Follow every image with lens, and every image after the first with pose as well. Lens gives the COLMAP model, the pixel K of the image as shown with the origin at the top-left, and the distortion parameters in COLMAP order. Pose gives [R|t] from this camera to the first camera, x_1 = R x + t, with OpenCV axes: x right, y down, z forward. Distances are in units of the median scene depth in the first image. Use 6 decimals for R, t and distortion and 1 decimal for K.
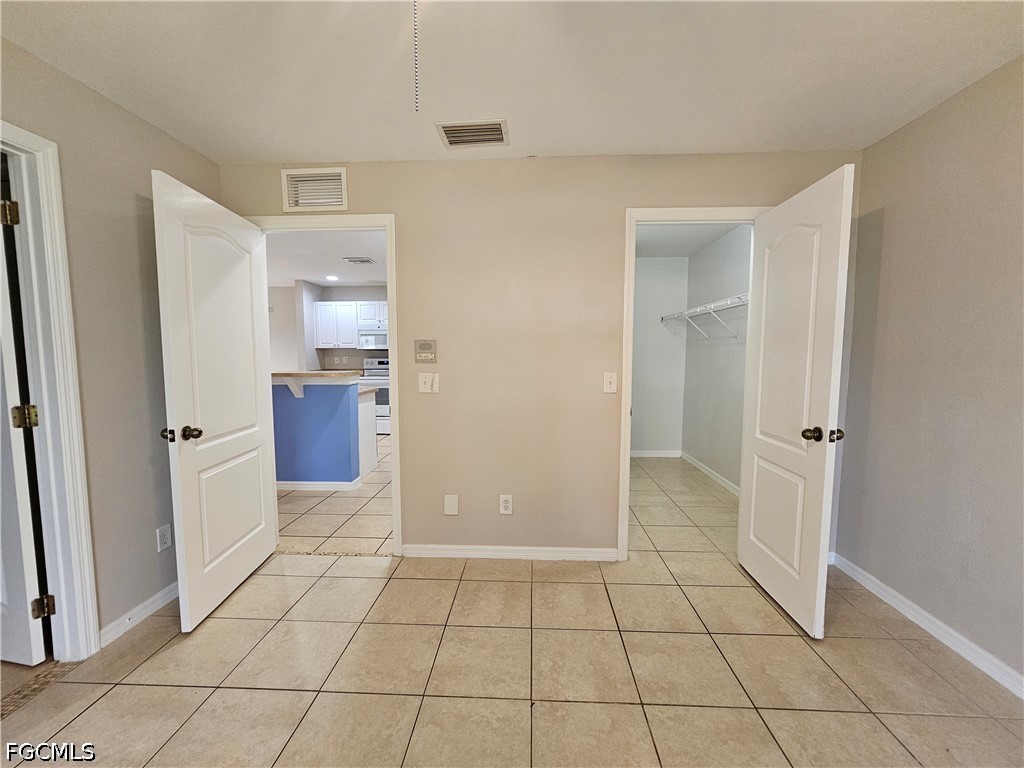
lens RADIAL K [[421.1, 0, 510.6], [0, 421.1, 386.9], [0, 0, 1]] dist [-0.001193, -0.000161]
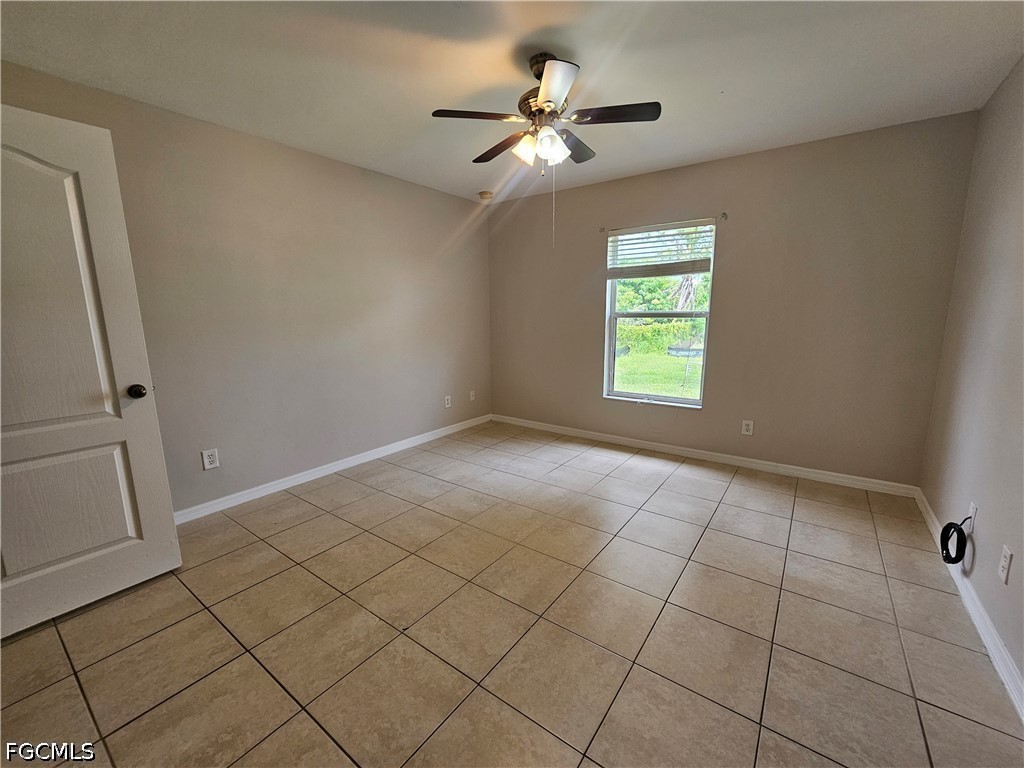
lens RADIAL K [[421.1, 0, 510.6], [0, 421.1, 386.9], [0, 0, 1]] dist [-0.001193, -0.000161]
pose [[-0.834412, -0.087592, 0.544136, -0.658157], [0.063896, 0.965259, 0.253364, -0.112619], [-0.547424, 0.246178, -0.799827, 1.429010]]
